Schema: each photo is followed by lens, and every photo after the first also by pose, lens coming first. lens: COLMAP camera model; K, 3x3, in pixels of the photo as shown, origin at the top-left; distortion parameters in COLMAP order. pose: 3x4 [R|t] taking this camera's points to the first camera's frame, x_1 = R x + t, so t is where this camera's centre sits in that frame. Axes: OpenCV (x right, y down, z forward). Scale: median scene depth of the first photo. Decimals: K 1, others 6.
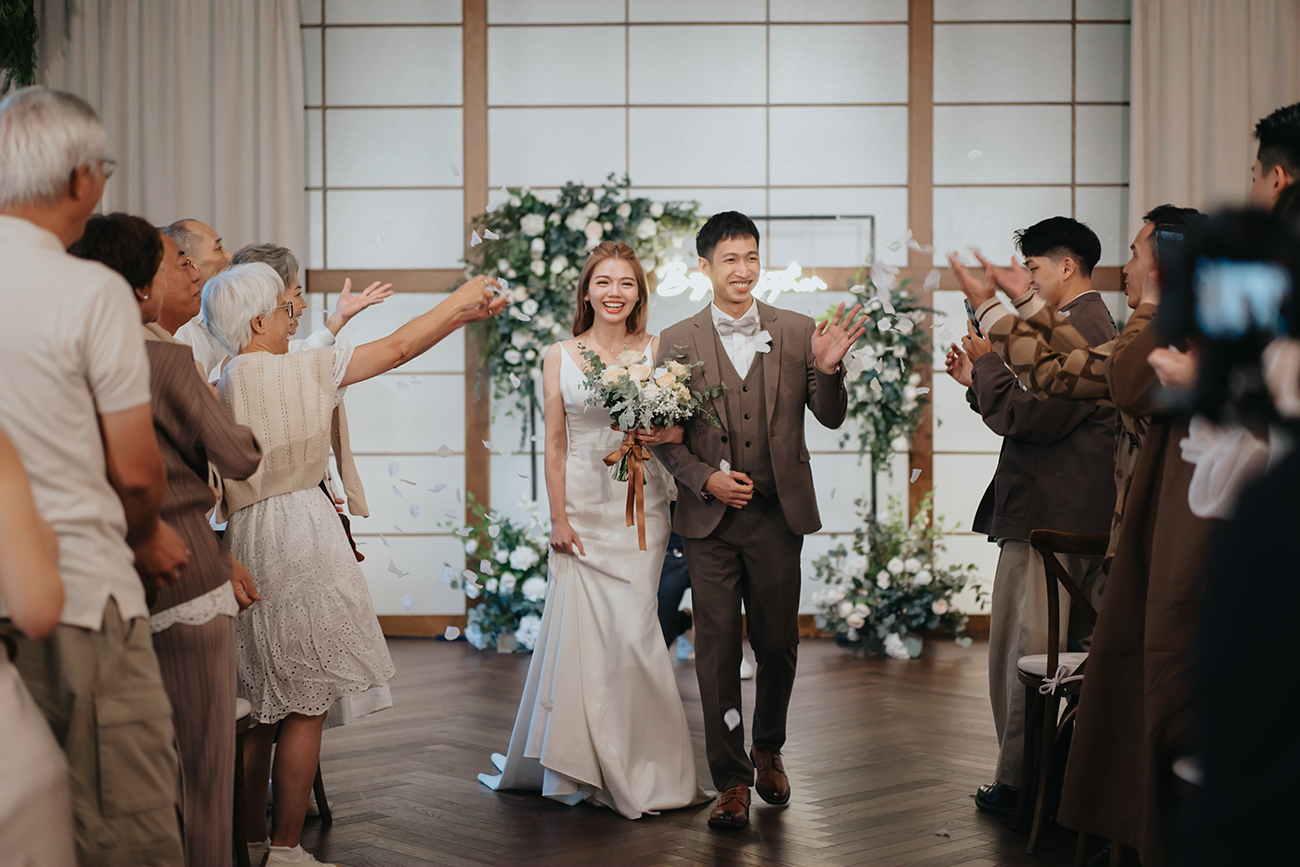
lens RADIAL K [[2132.7, 0, 636.0], [0, 2132.7, 427.9], [0, 0, 1]] dist [-0.083127, 0.000000]
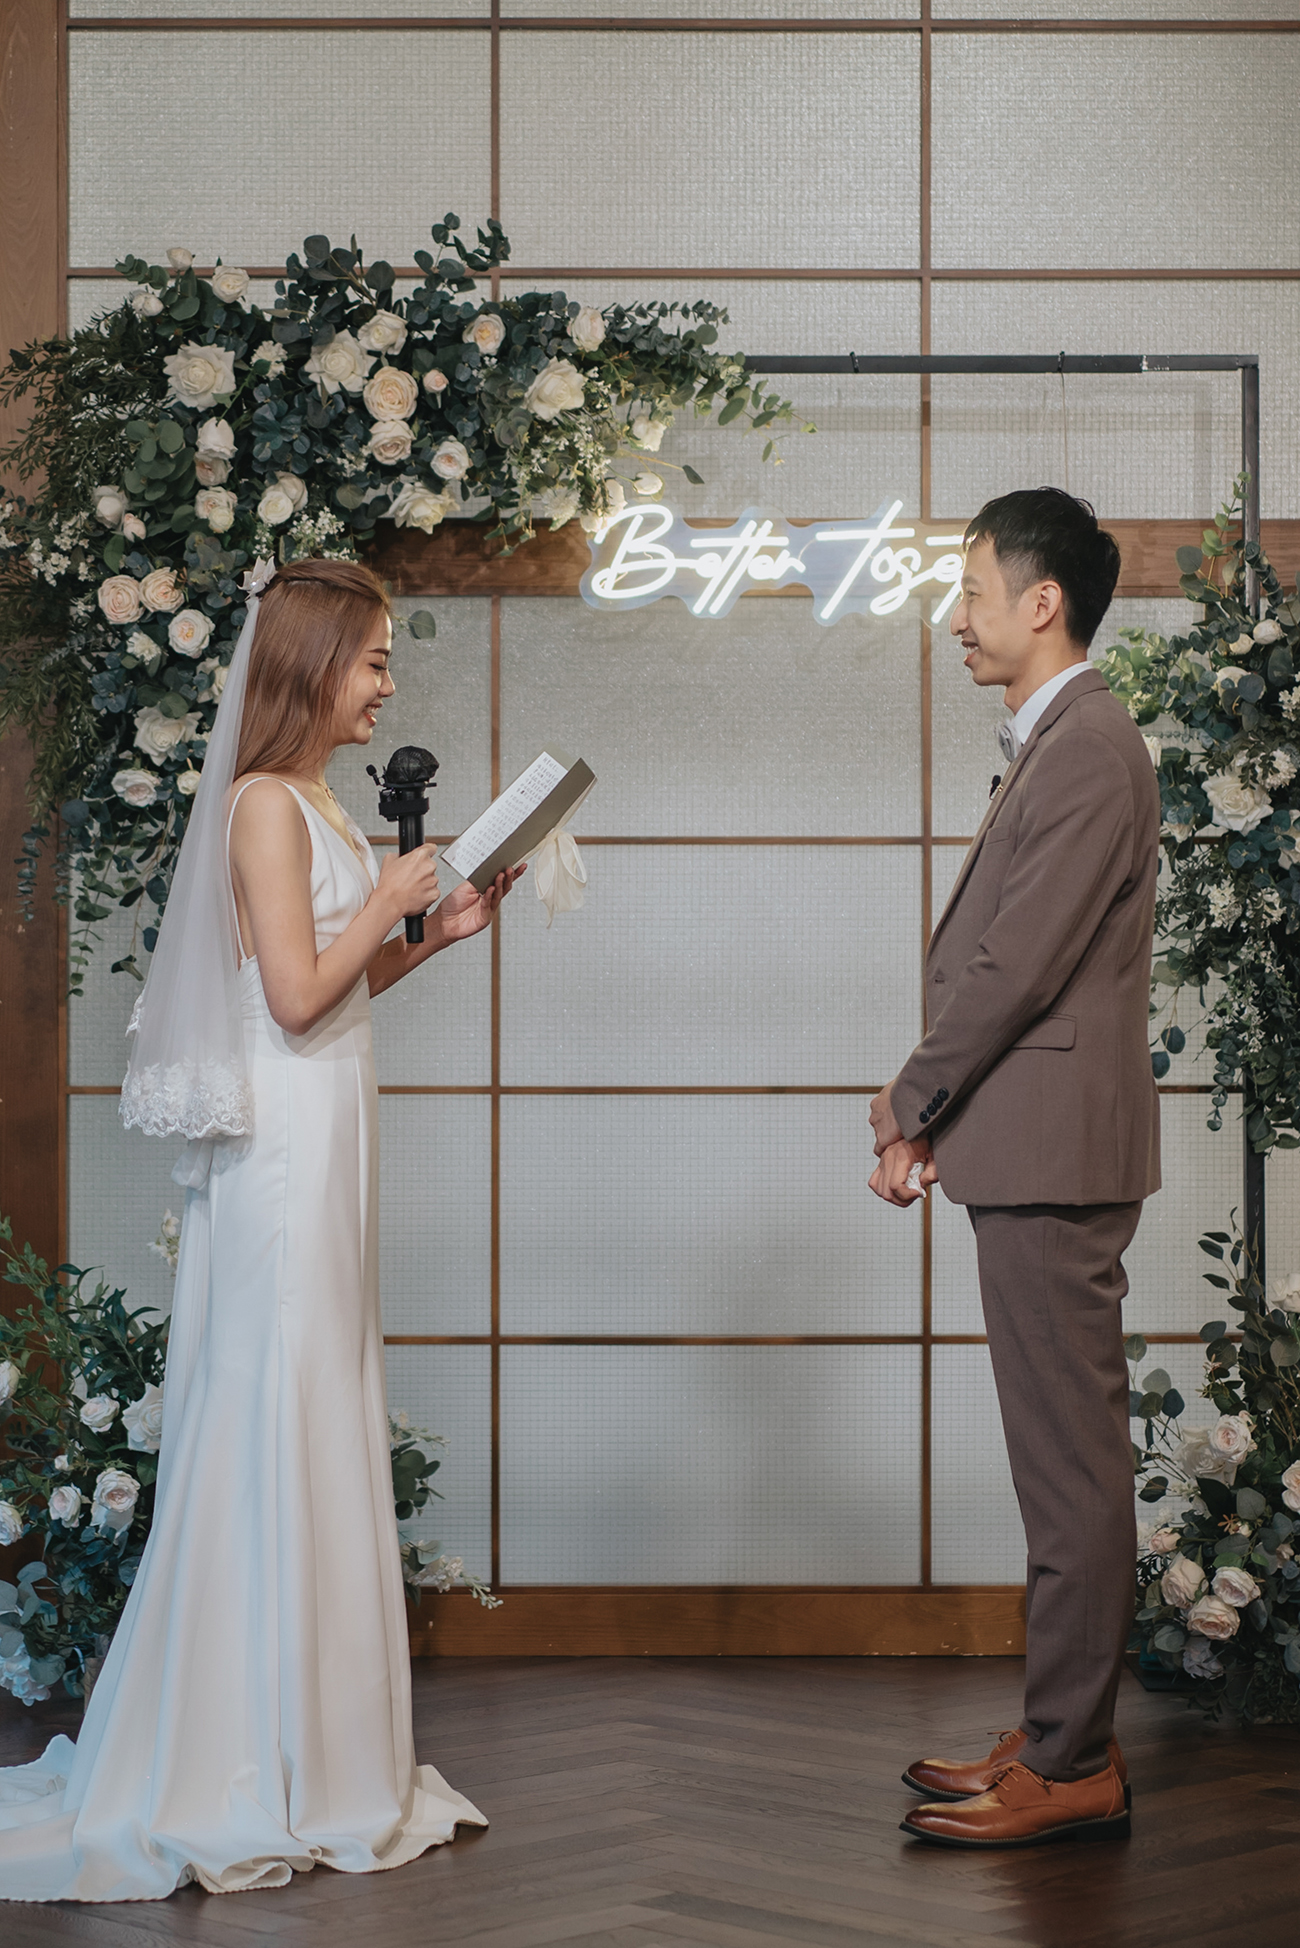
lens RADIAL K [[4726.5, 0, 649.3], [0, 4726.5, 992.0], [0, 0, 1]] dist [-0.103553, 0.000000]
pose [[0.999563, 0.002530, 0.029439, -0.001585], [-0.002185, 0.999929, -0.011747, 0.005611], [-0.029466, 0.011677, 0.999498, 0.290093]]
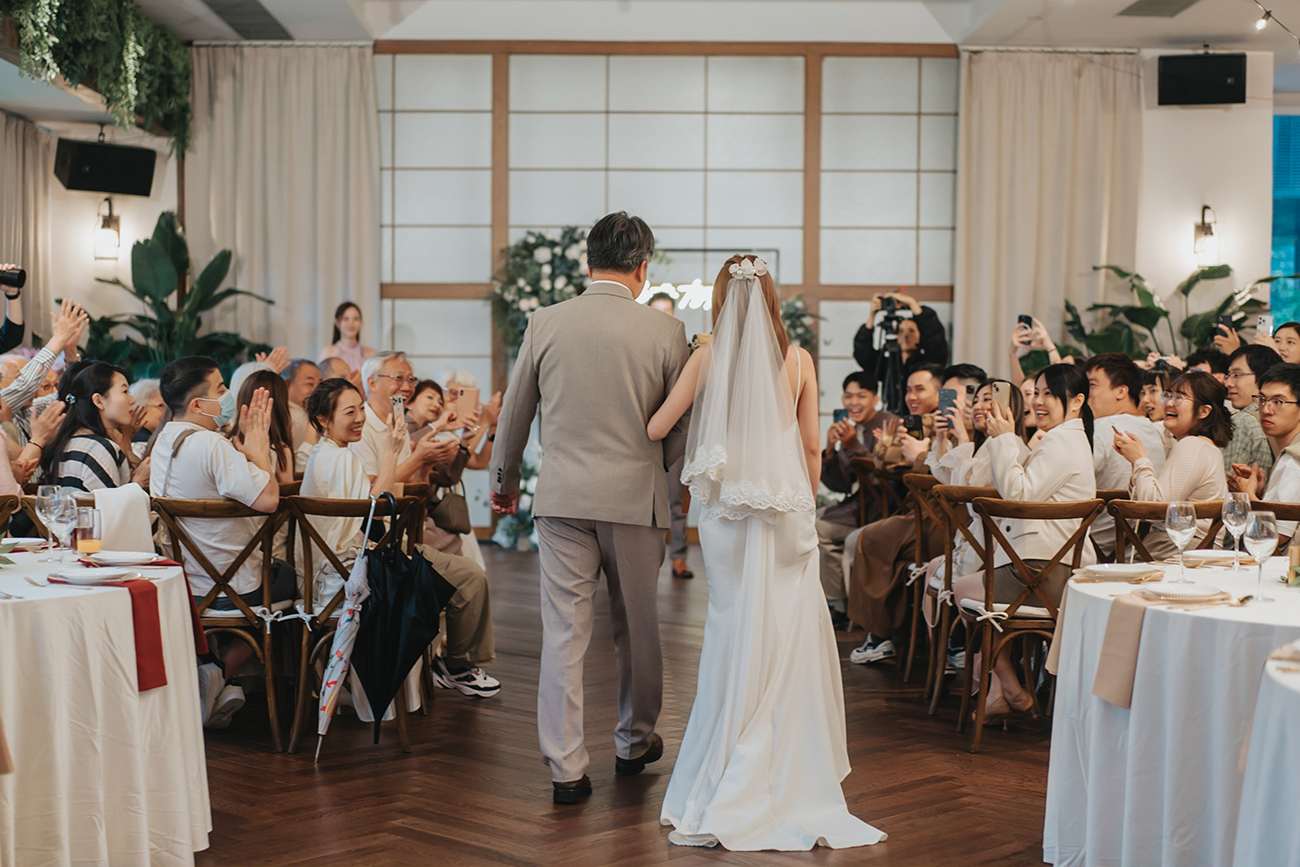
lens RADIAL K [[2132.7, 0, 640.1], [0, 2132.7, 434.3], [0, 0, 1]] dist [-0.083127, 0.000000]
pose [[0.999469, 0.004627, 0.032244, -0.028337], [-0.005429, 0.999677, 0.024841, -0.010043], [-0.032119, -0.025003, 0.999171, -0.446580]]
